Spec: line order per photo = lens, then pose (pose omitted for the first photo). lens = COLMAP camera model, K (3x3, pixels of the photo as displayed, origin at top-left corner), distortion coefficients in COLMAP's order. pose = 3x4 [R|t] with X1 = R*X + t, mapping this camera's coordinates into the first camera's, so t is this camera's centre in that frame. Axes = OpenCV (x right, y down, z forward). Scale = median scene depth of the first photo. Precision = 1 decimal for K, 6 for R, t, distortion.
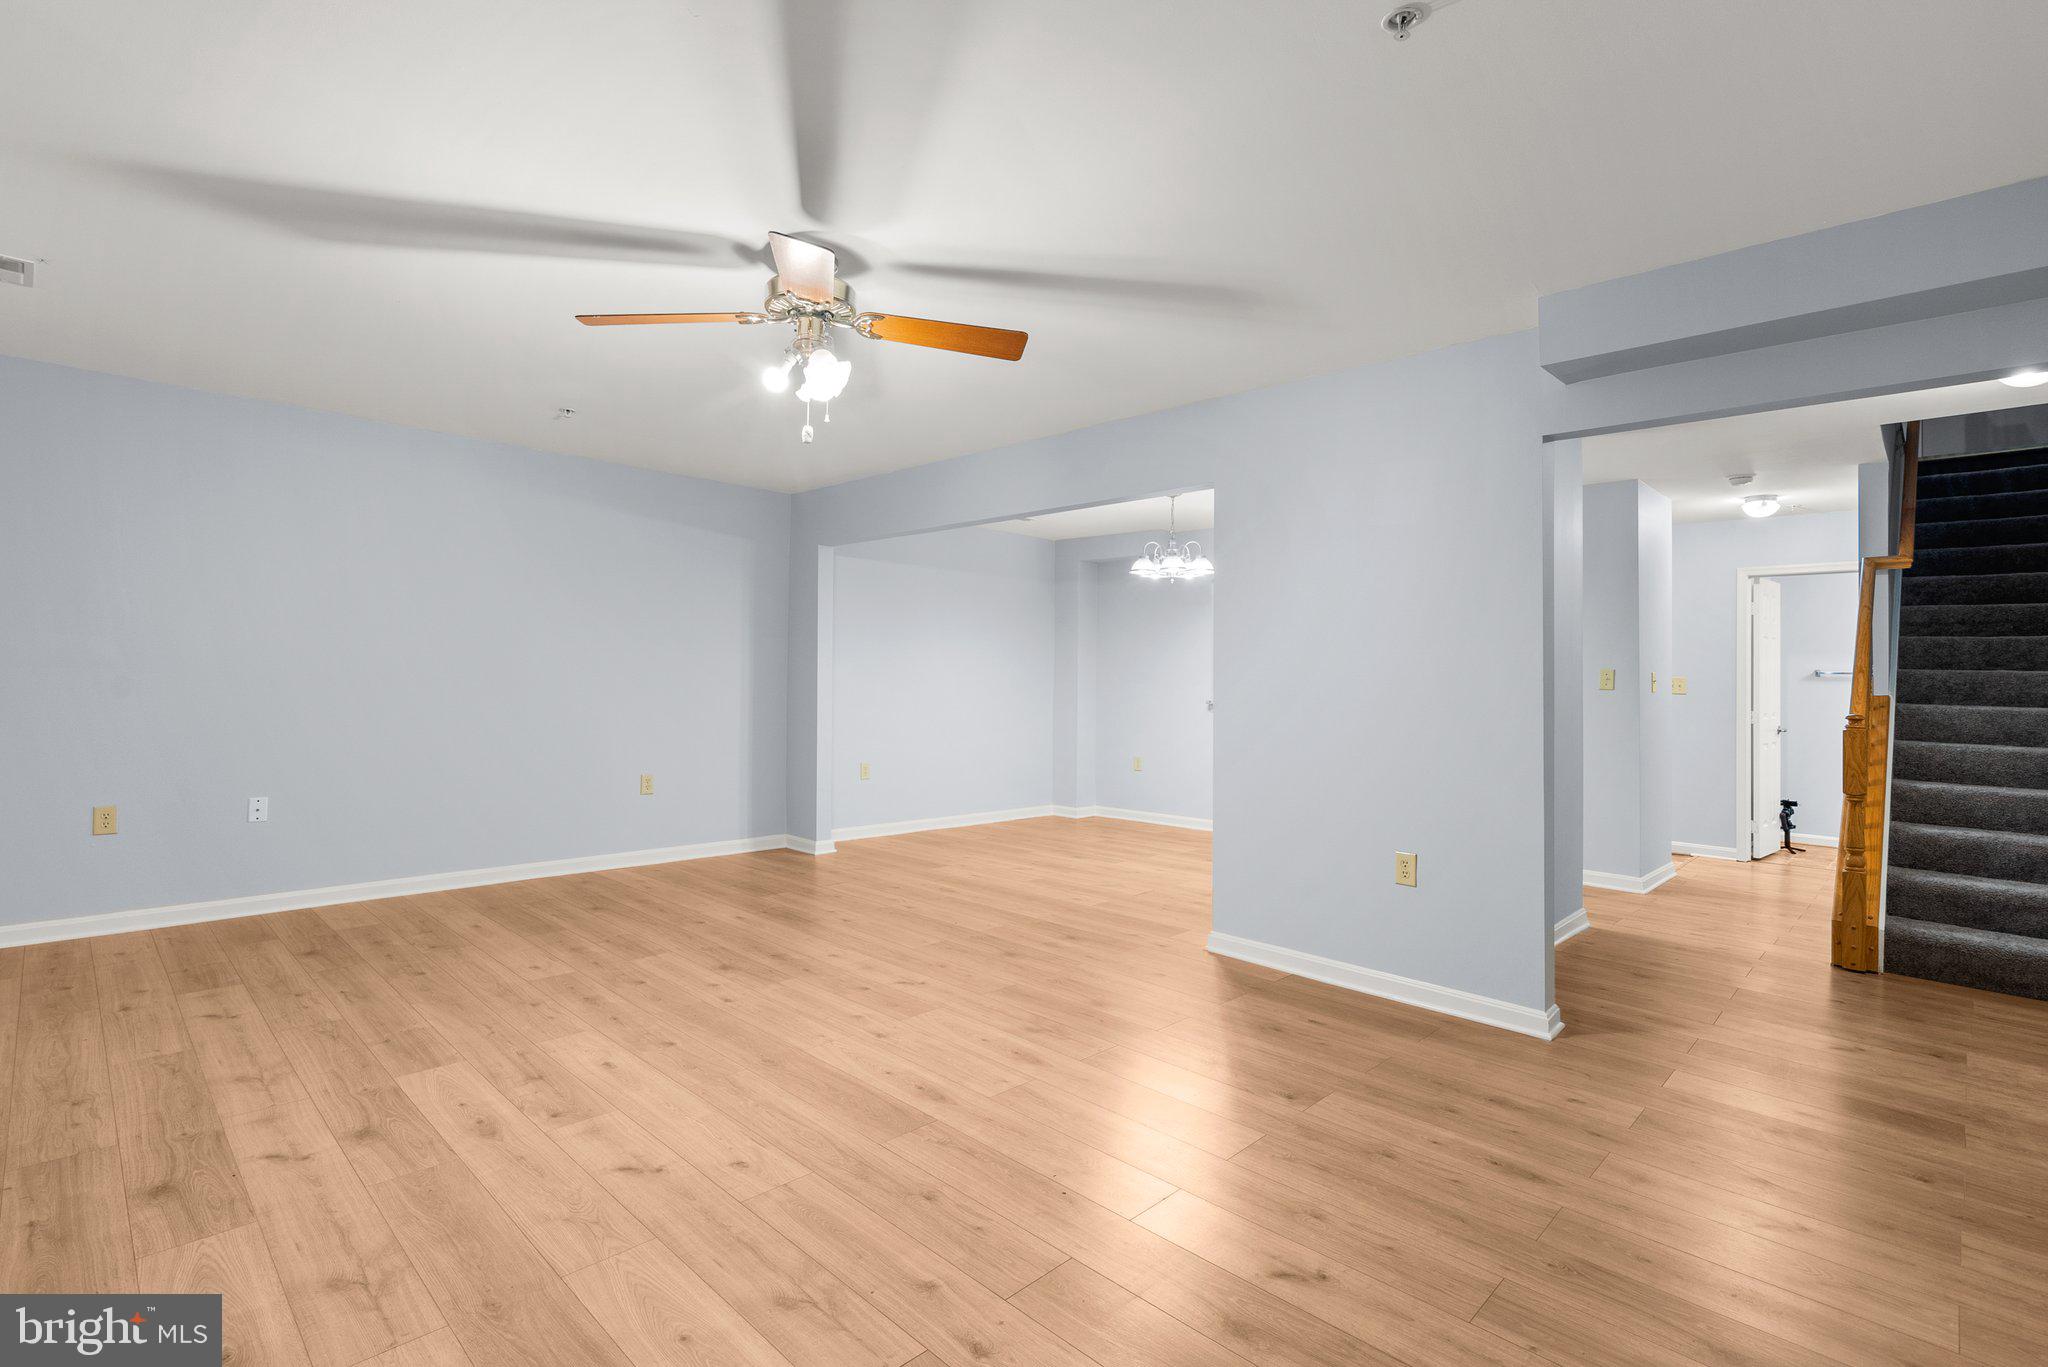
lens RADIAL K [[945.8, 0, 1019.9], [0, 945.8, 681.0], [0, 0, 1]] dist [-0.002656, 0.001322]
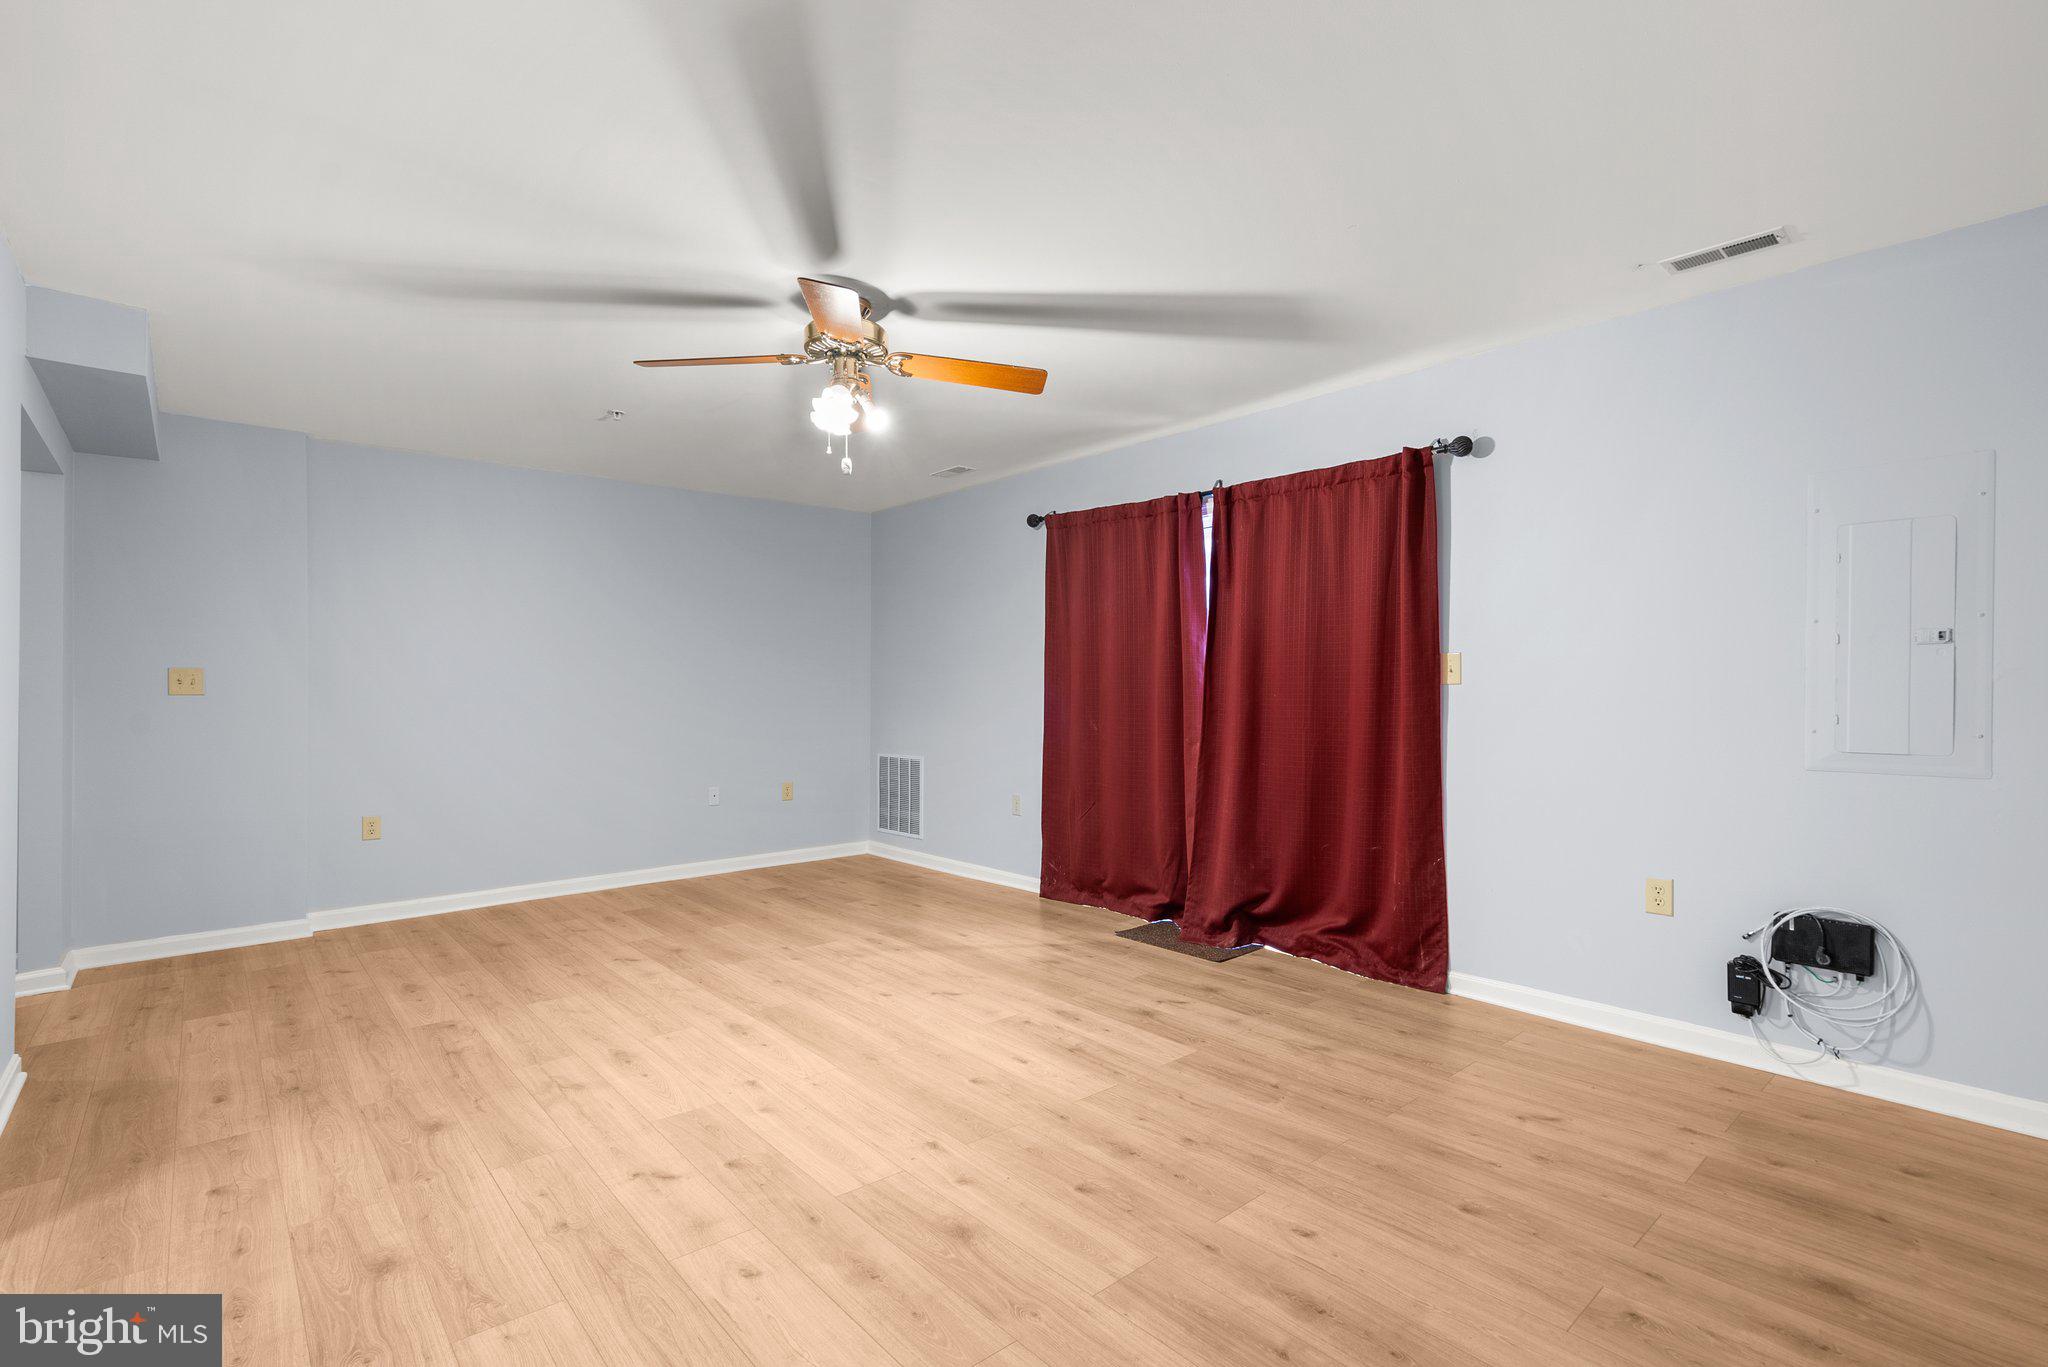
lens RADIAL K [[945.8, 0, 1019.9], [0, 945.8, 681.0], [0, 0, 1]] dist [-0.002656, 0.001322]
pose [[-0.996581, -0.015553, 0.081144, -0.398962], [-0.016128, 0.999849, -0.006432, -0.007365], [-0.081032, -0.007719, -0.996682, 1.596464]]
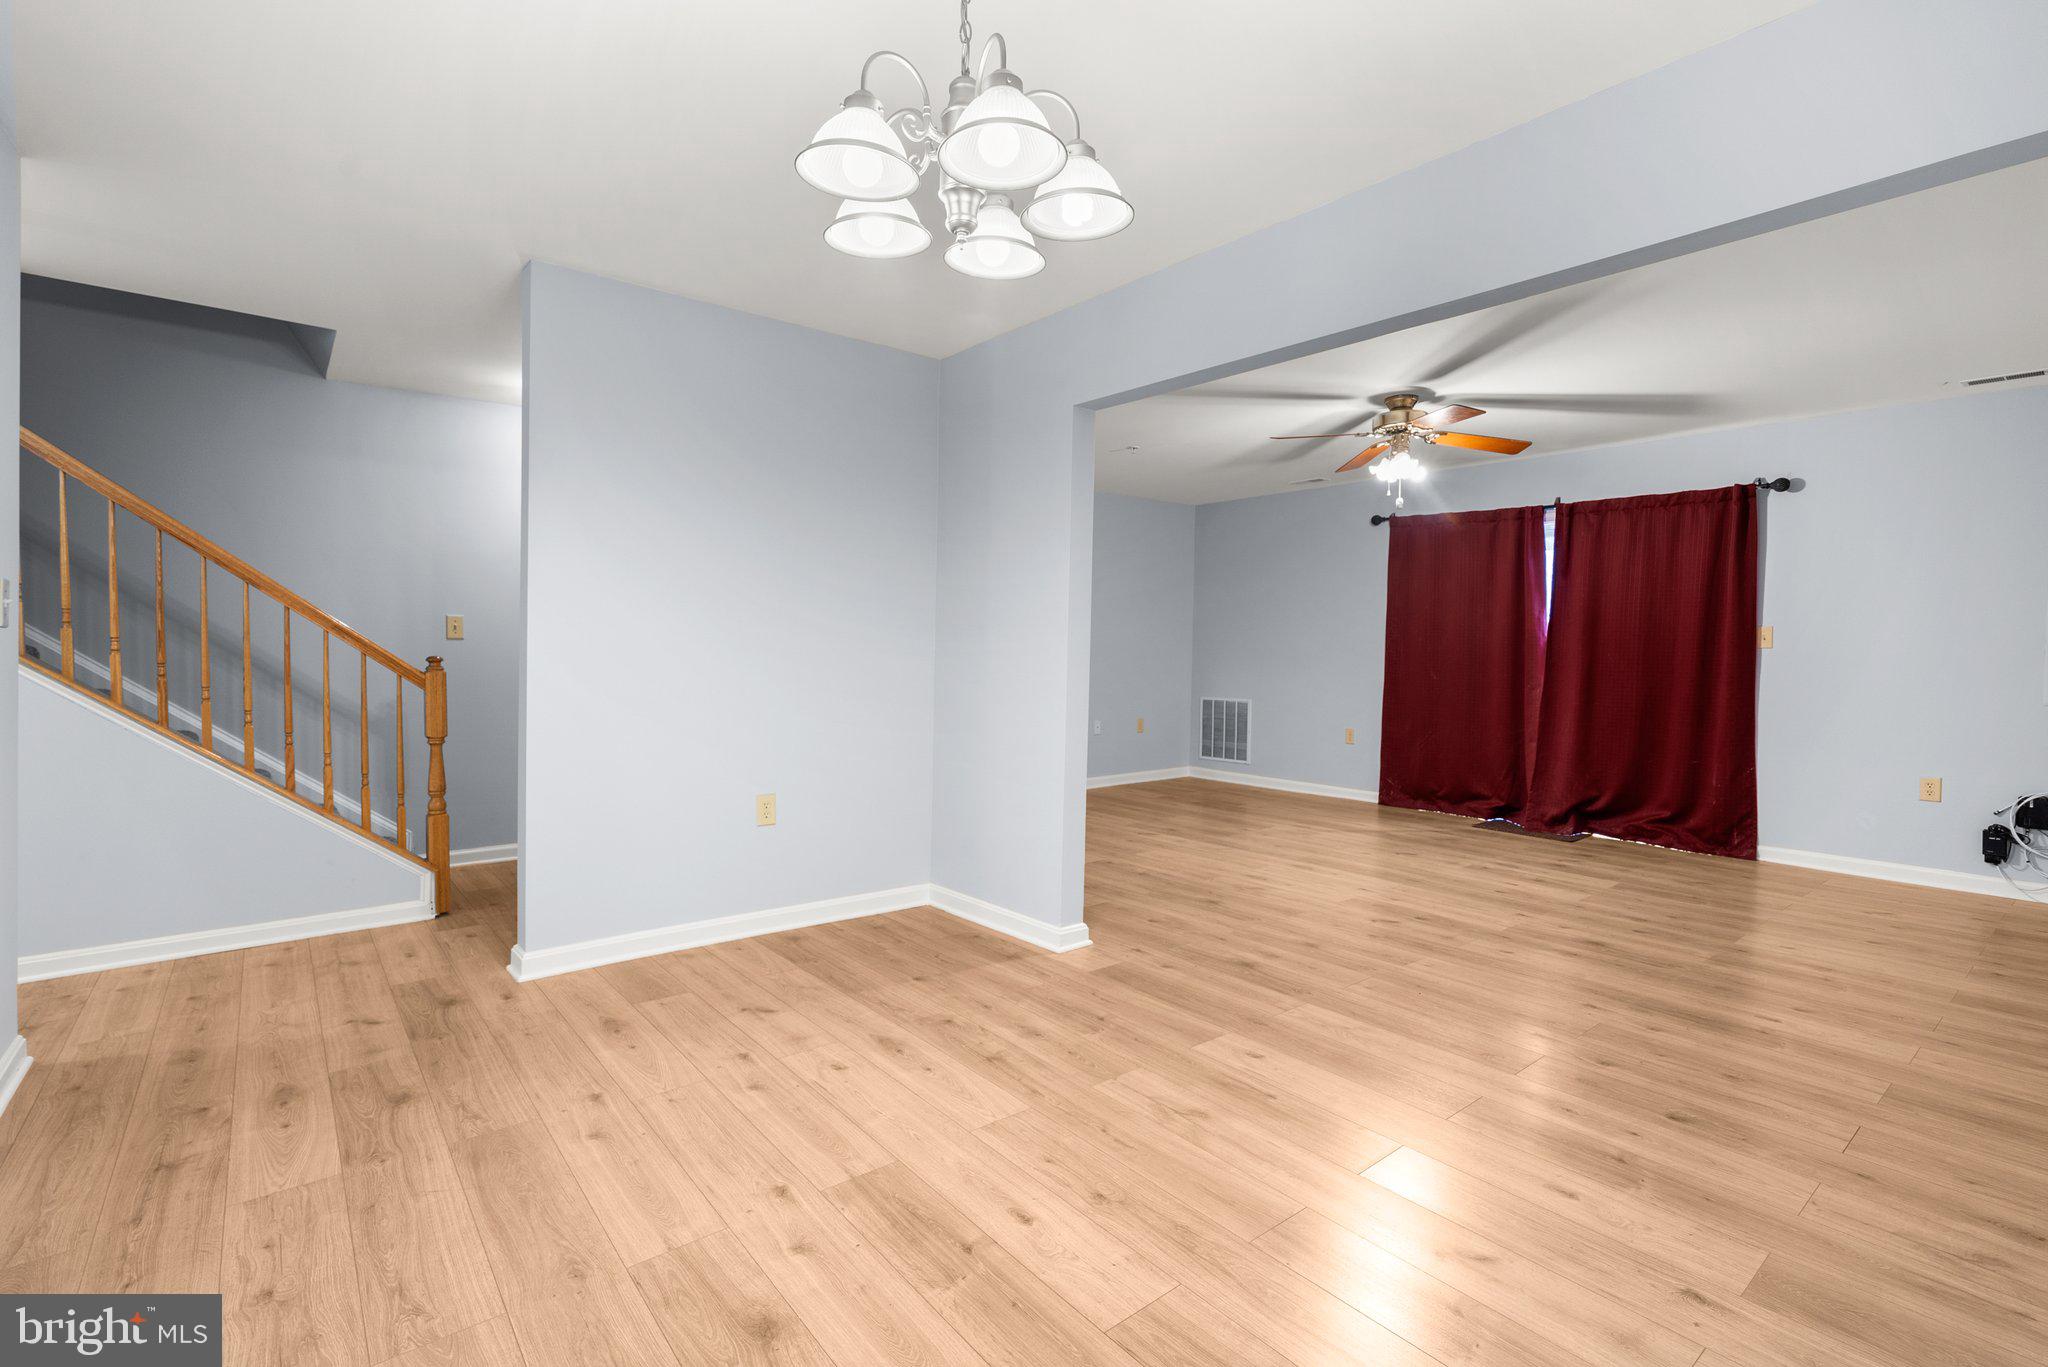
lens RADIAL K [[945.5, 0, 1020.5], [0, 945.5, 658.0], [0, 0, 1]] dist [0.001882, 0.000594]
pose [[-0.993083, -0.029375, 0.113684, 0.189345], [-0.027850, 0.999500, 0.014975, 0.007275], [-0.114067, 0.011705, -0.993404, 2.130815]]
